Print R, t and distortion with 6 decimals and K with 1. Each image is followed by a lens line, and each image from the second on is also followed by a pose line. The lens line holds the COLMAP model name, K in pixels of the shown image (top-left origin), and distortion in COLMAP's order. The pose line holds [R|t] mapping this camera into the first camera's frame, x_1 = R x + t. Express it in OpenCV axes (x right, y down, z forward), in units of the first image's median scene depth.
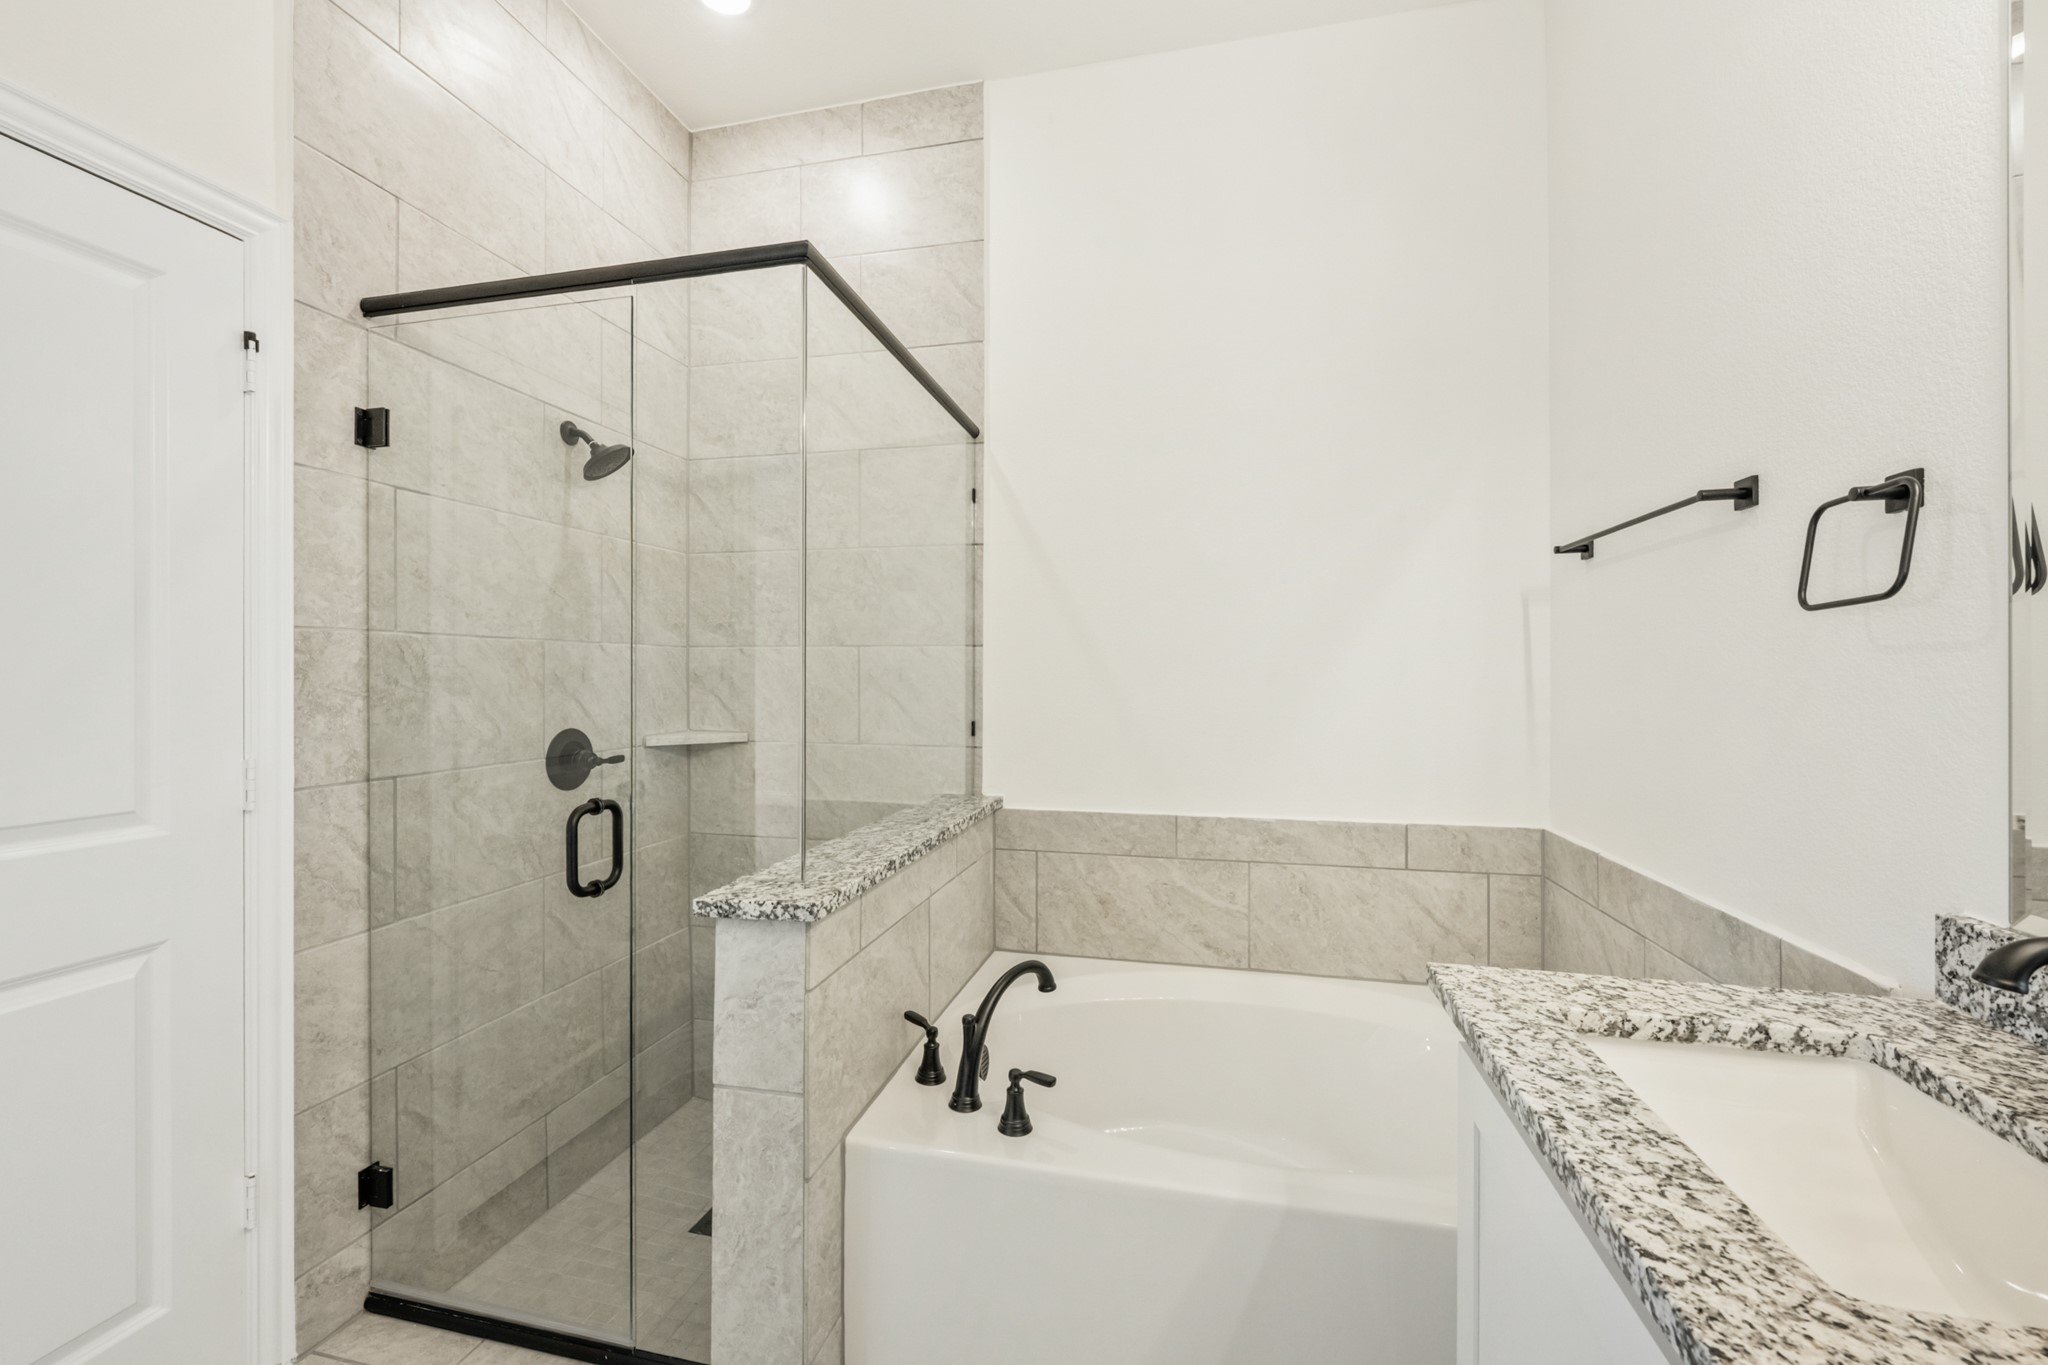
lens RADIAL K [[838.1, 0, 1021.9], [0, 838.1, 673.4], [0, 0, 1]] dist [-0.000563, 0.000221]
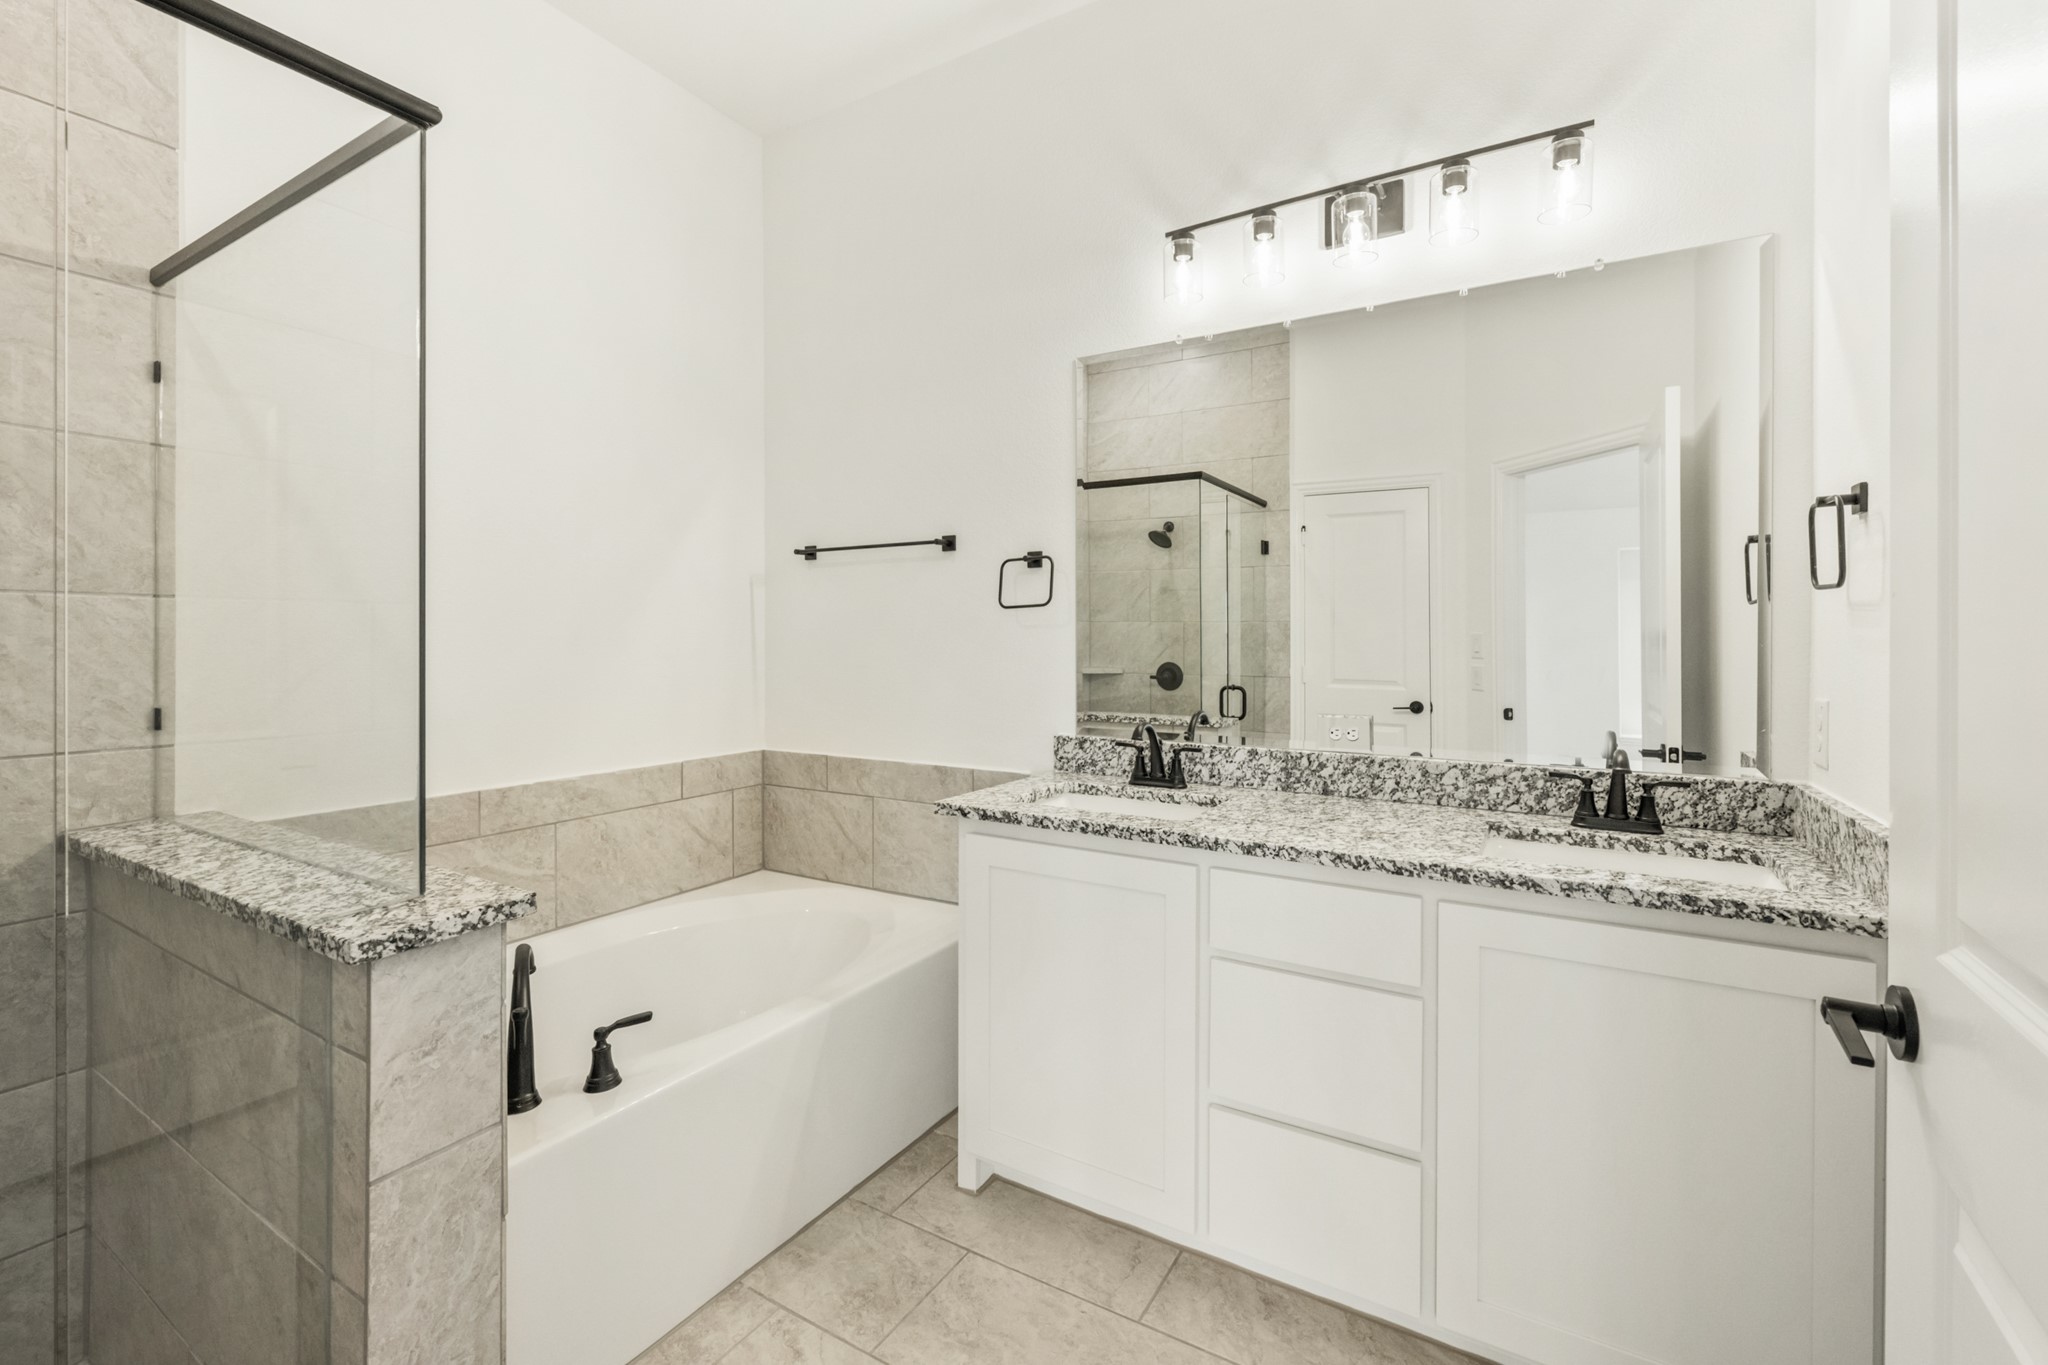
lens RADIAL K [[838.1, 0, 1101.7], [0, 838.1, 644.7], [0, 0, 1]] dist [-0.000563, 0.000221]
pose [[0.259496, -0.008726, 0.965705, -0.559228], [-0.000375, 0.999958, 0.009137, -0.000418], [-0.965744, -0.002733, 0.259482, 0.103704]]
